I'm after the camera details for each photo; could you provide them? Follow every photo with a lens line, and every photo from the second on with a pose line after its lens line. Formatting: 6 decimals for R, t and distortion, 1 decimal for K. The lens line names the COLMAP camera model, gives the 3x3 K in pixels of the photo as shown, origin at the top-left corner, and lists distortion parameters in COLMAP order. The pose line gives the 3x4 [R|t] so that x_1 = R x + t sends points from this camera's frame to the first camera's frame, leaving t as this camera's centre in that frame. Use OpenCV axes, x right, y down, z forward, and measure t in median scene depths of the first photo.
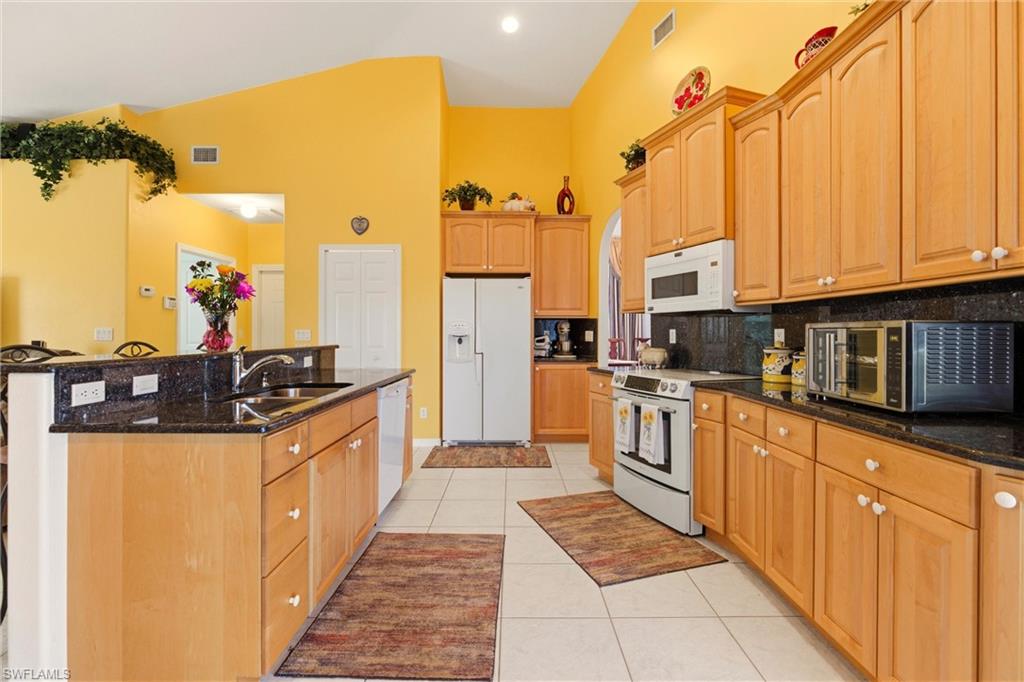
lens RADIAL K [[465.6, 0, 519.7], [0, 465.6, 334.0], [0, 0, 1]] dist [-0.008382, 0.000697]
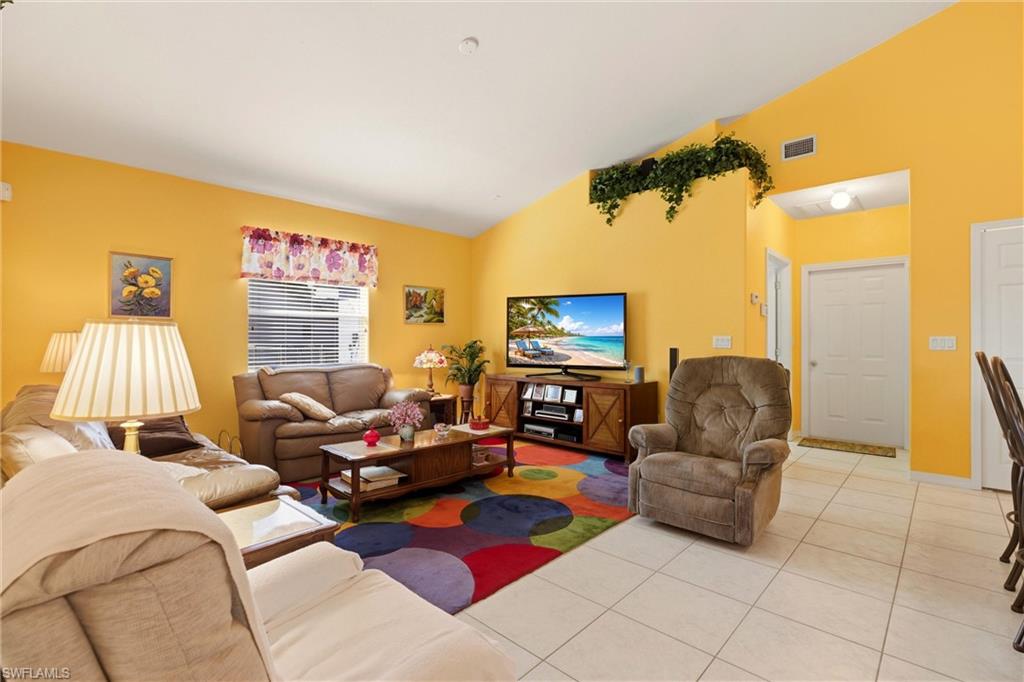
lens RADIAL K [[465.6, 0, 513.8], [0, 465.6, 340.7], [0, 0, 1]] dist [-0.008382, 0.000697]
pose [[0.712882, 0.000630, -0.701284, -0.795189], [-0.000397, 1.000000, 0.000495, -0.003892], [0.701284, -0.000075, 0.712882, -0.105925]]
